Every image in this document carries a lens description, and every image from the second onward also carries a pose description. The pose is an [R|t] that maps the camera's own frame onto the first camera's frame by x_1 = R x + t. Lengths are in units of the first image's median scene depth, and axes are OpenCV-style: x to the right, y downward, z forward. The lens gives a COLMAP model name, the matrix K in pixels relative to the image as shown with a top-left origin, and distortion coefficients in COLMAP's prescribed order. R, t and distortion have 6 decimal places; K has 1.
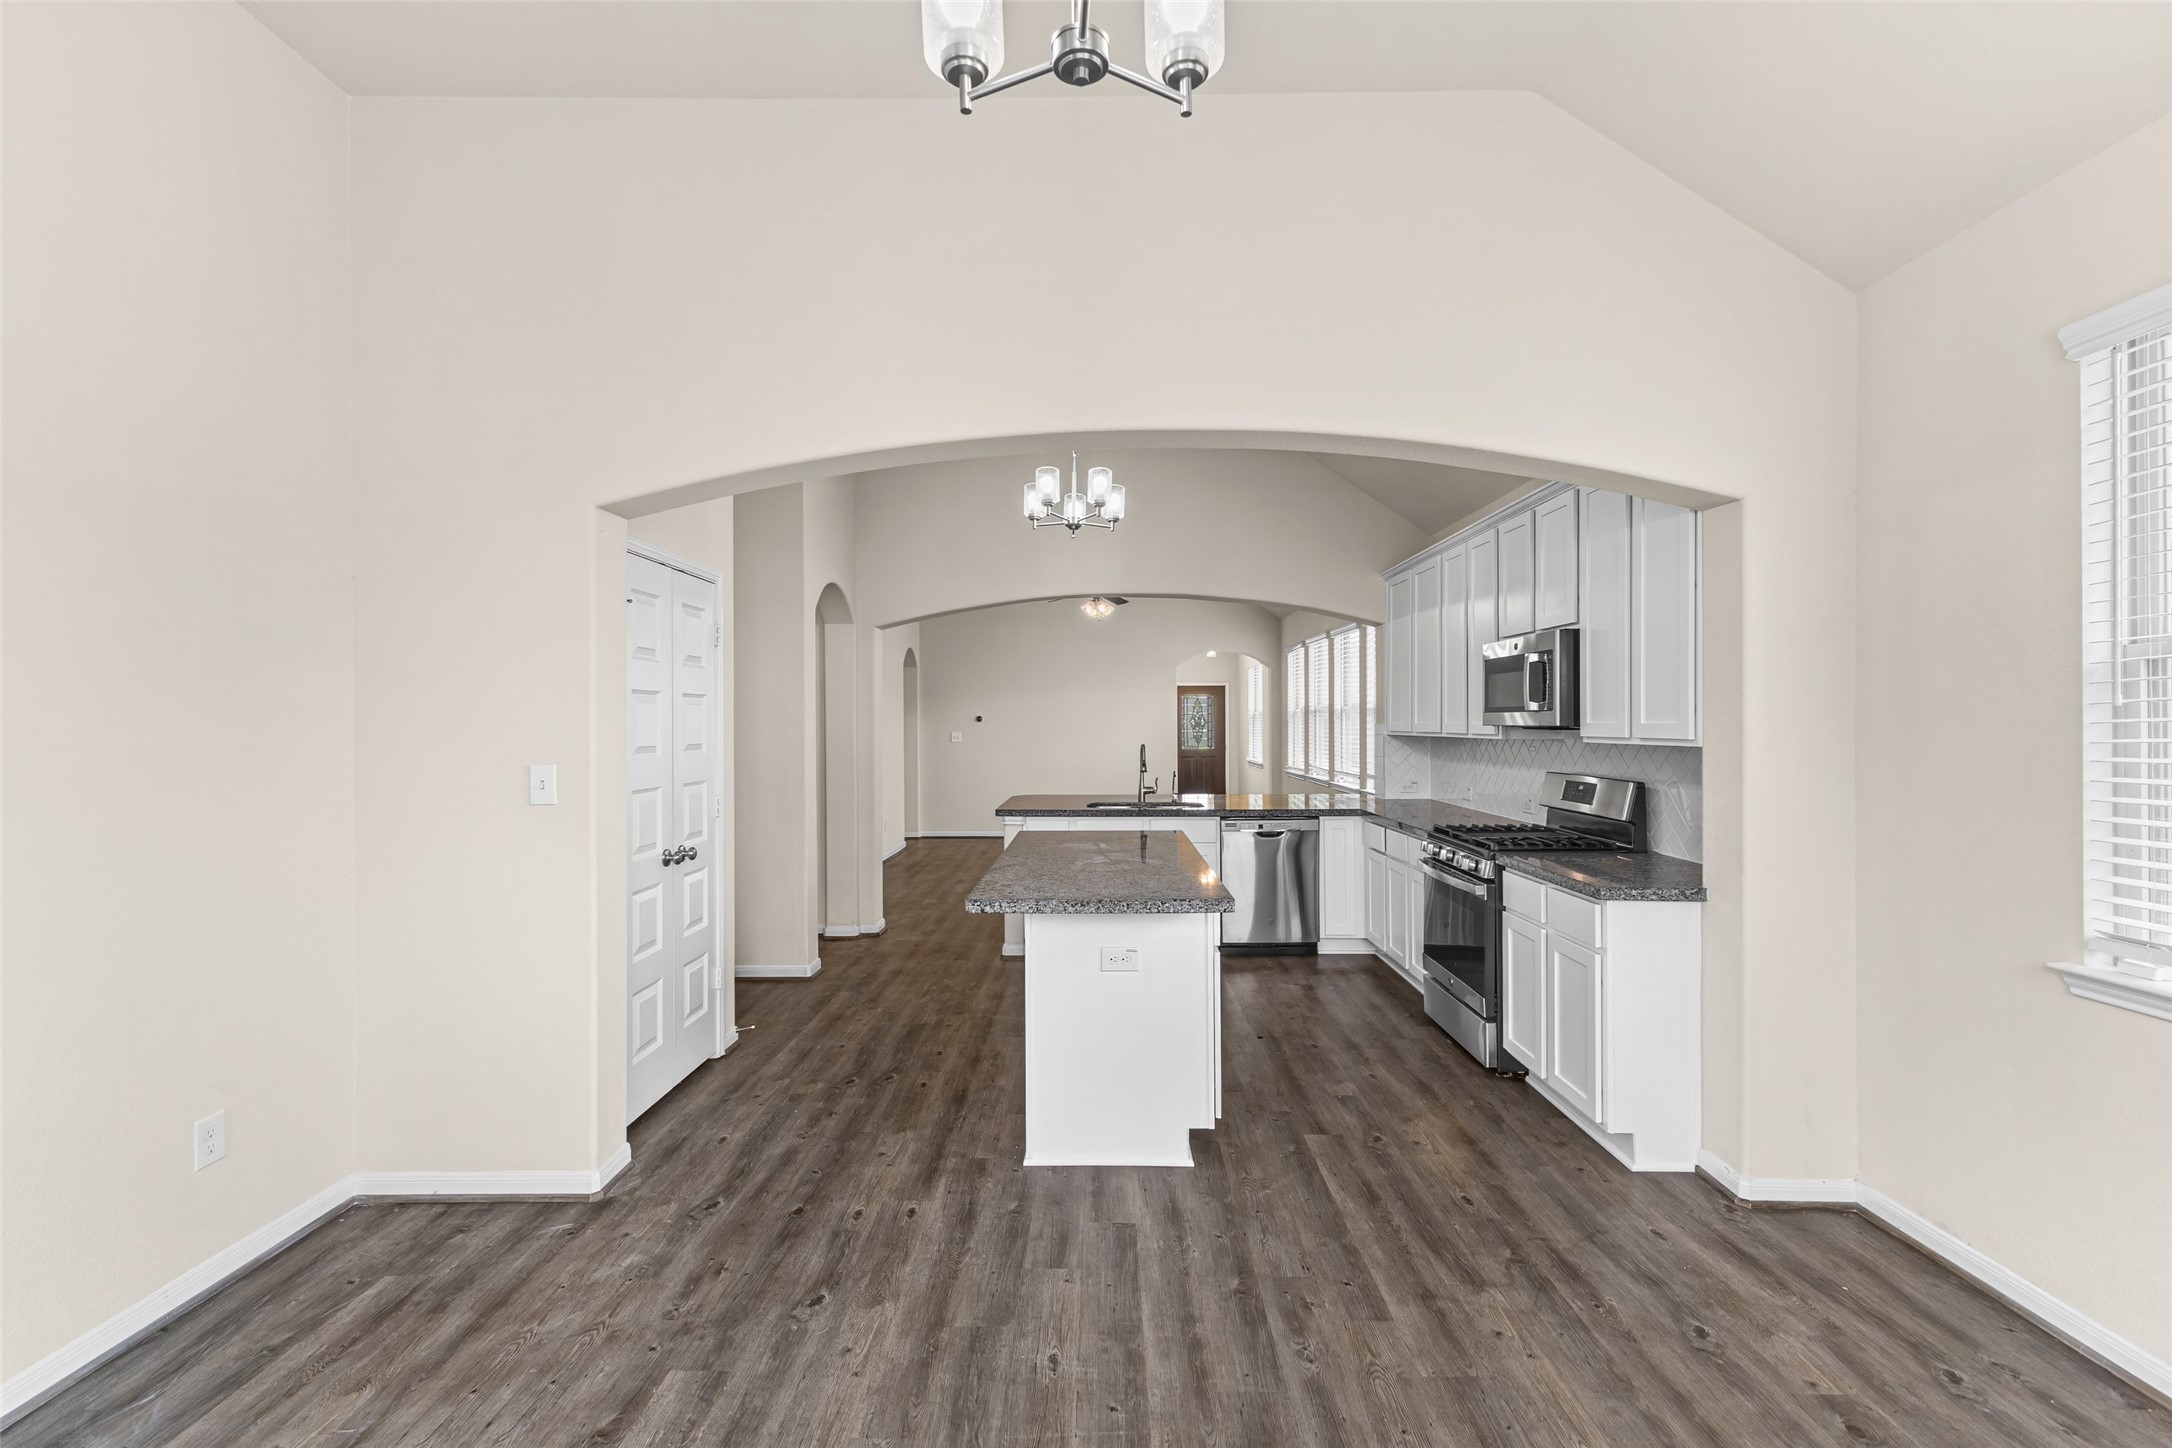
lens RADIAL K [[926.0, 0, 1109.6], [0, 926.0, 722.6], [0, 0, 1]] dist [0.008751, -0.001858]
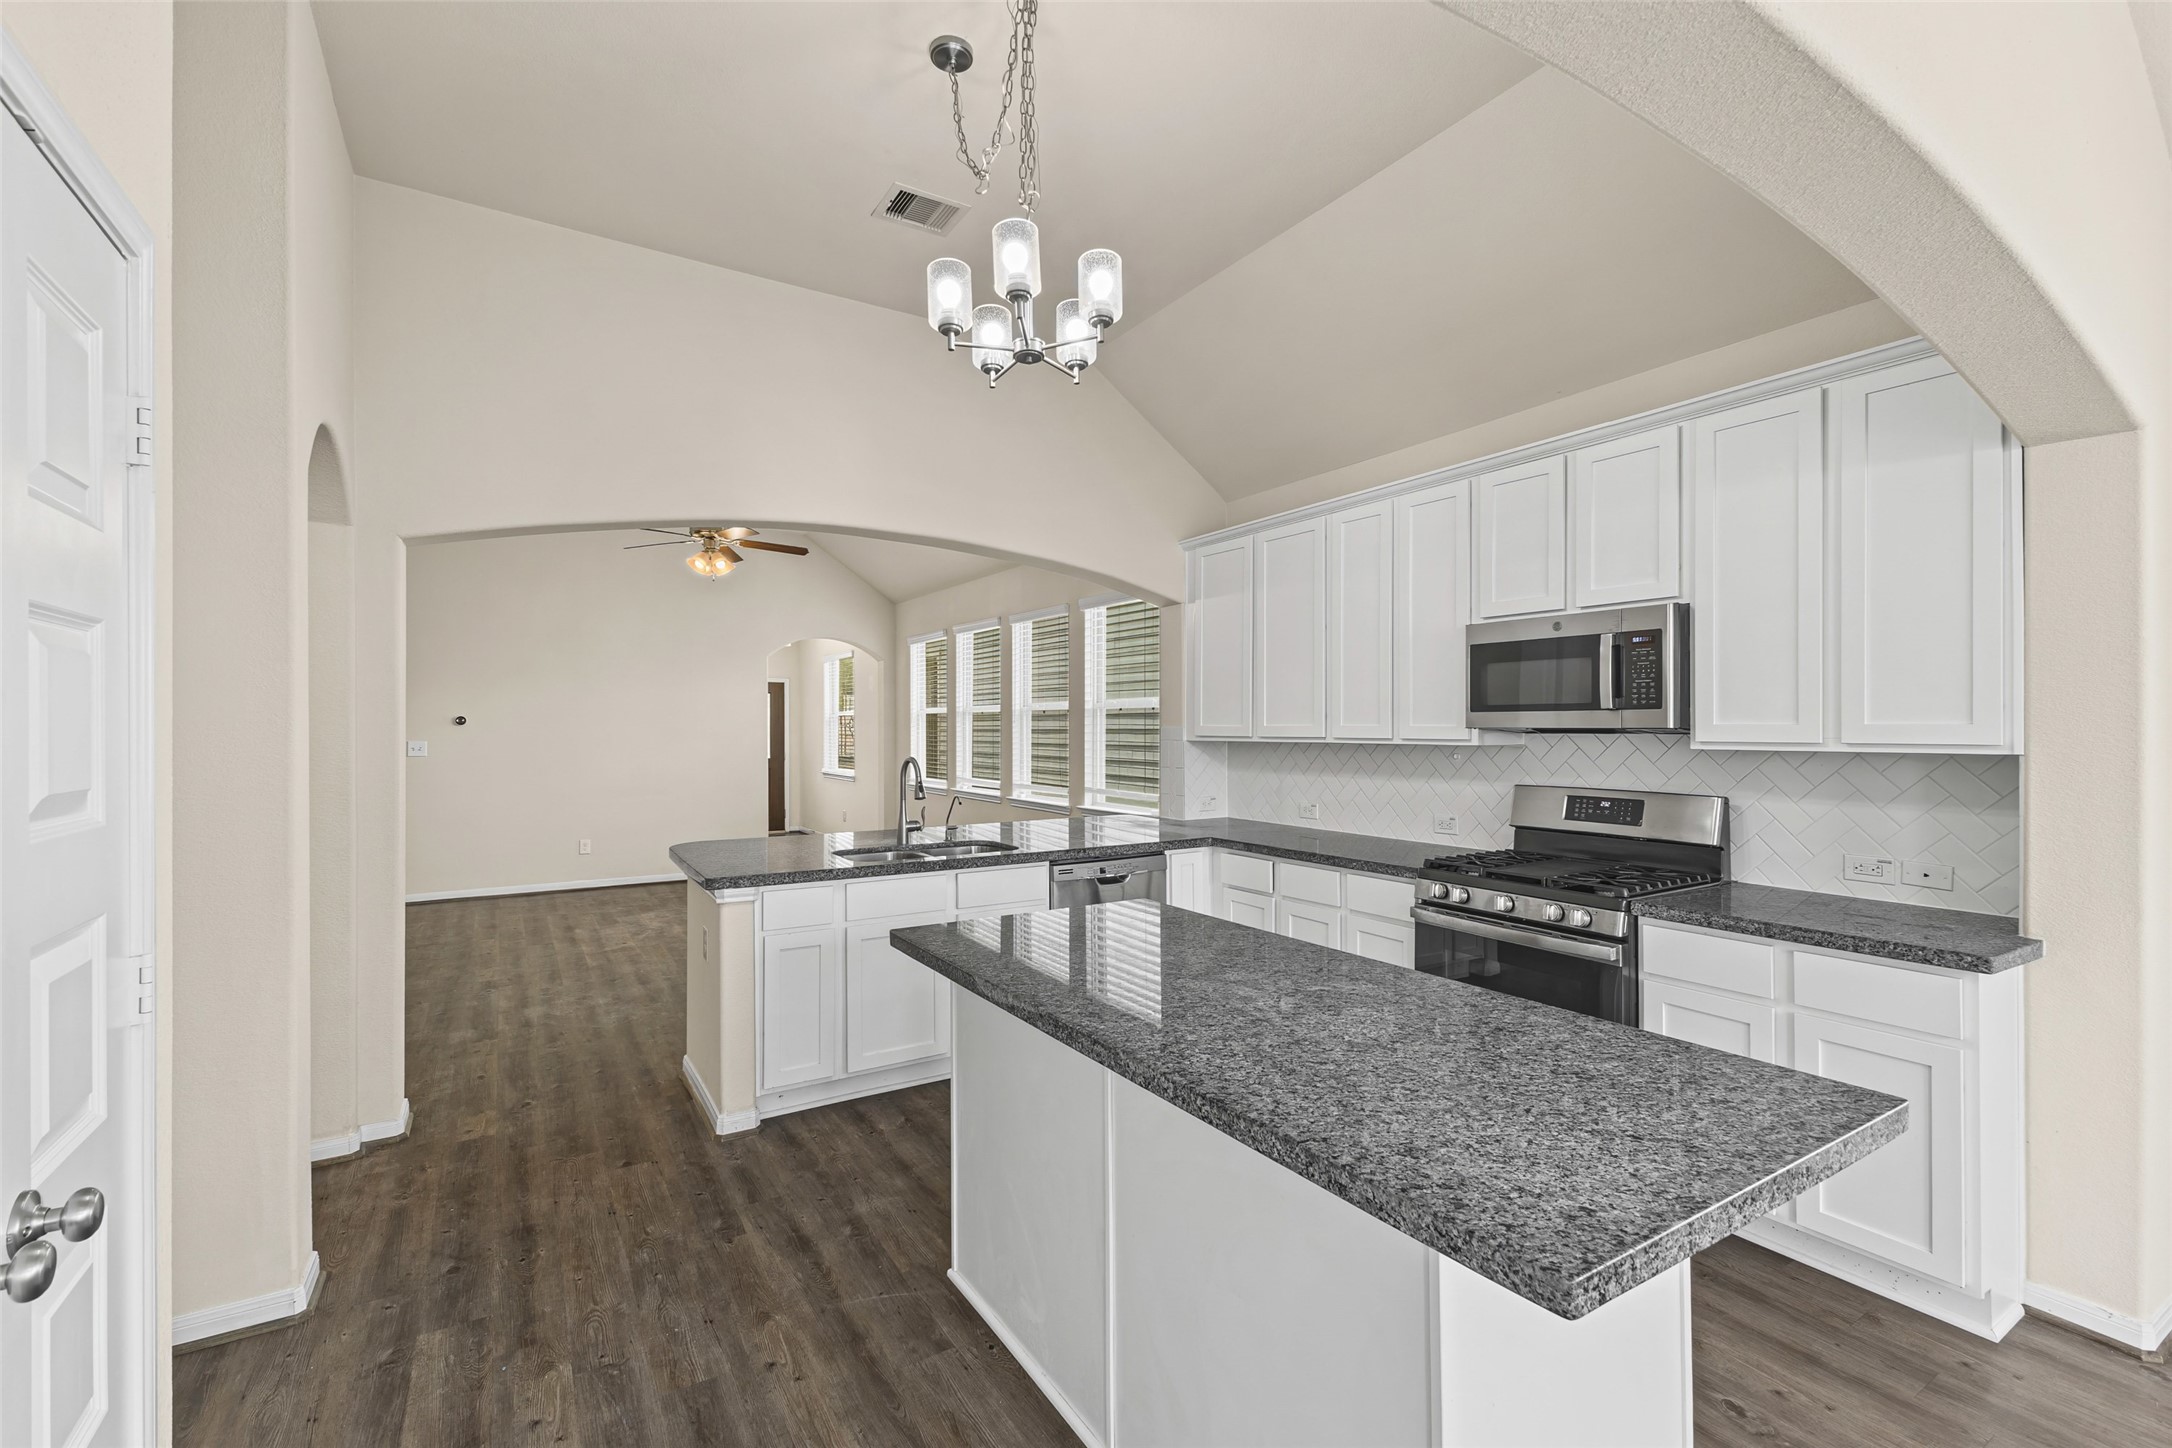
lens RADIAL K [[926.0, 0, 1097.5], [0, 926.0, 725.1], [0, 0, 1]] dist [0.008751, -0.001858]
pose [[0.847105, 0.002031, 0.531421, -0.416201], [-0.000004, 0.999993, -0.003815, 0.004953], [-0.531425, 0.003229, 0.847099, 0.748765]]
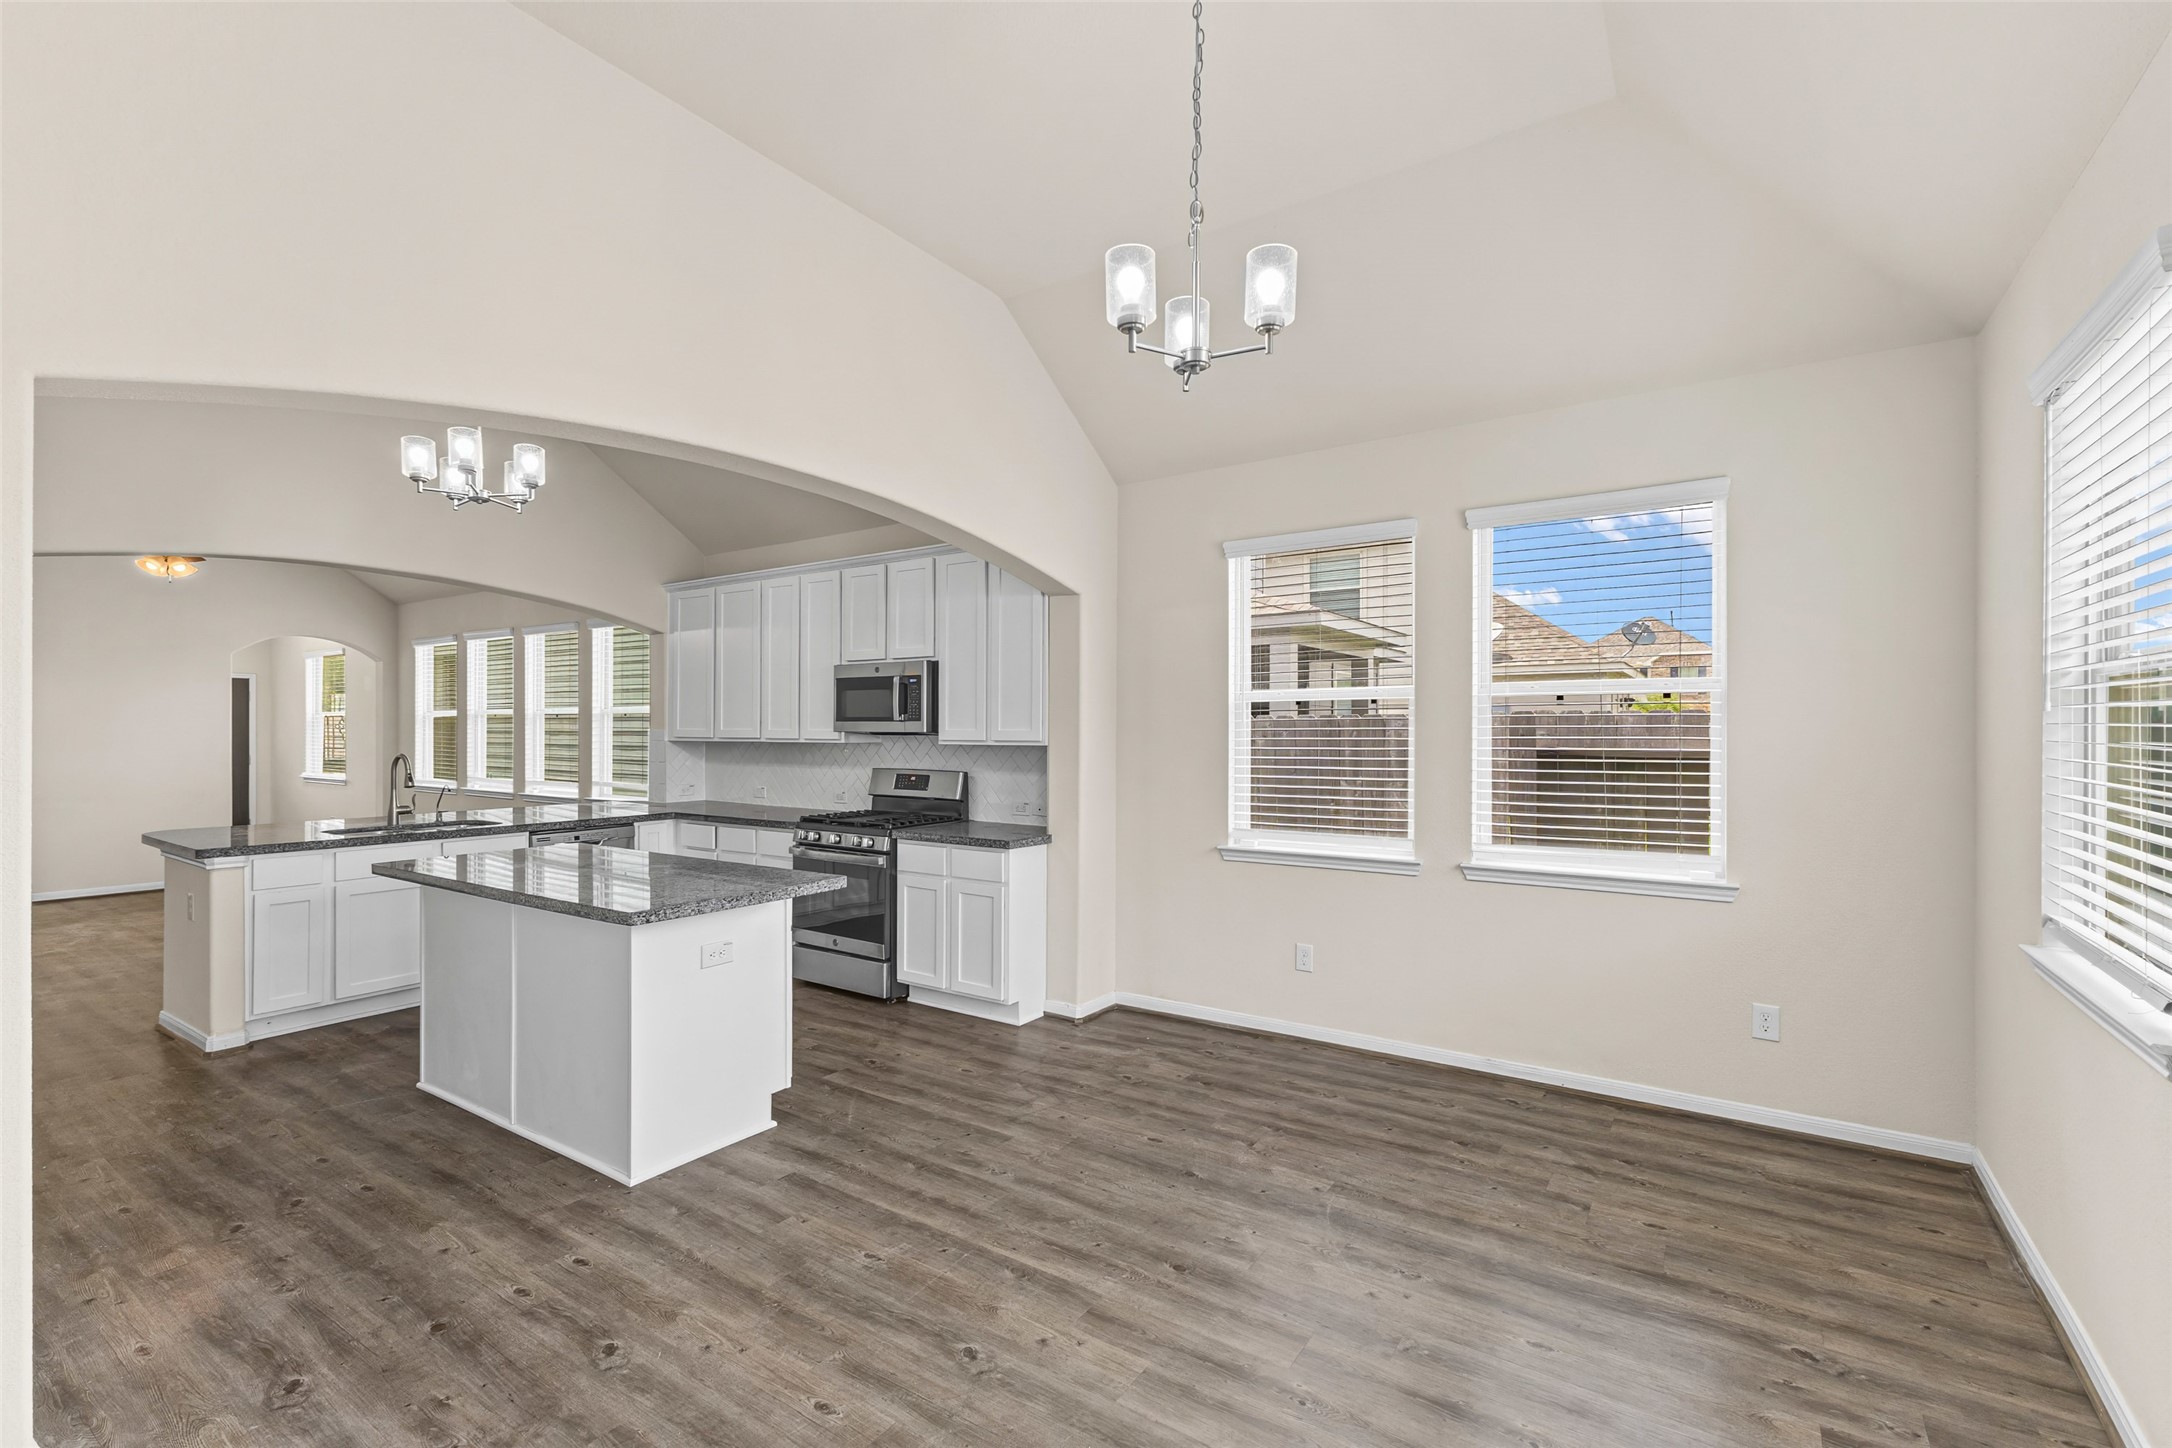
lens RADIAL K [[926.0, 0, 1089.1], [0, 926.0, 726.6], [0, 0, 1]] dist [0.008751, -0.001858]
pose [[0.559641, 0.003813, 0.828727, -0.626856], [-0.001739, 0.999993, -0.003427, -0.000253], [-0.828734, 0.000477, 0.559643, 0.059801]]
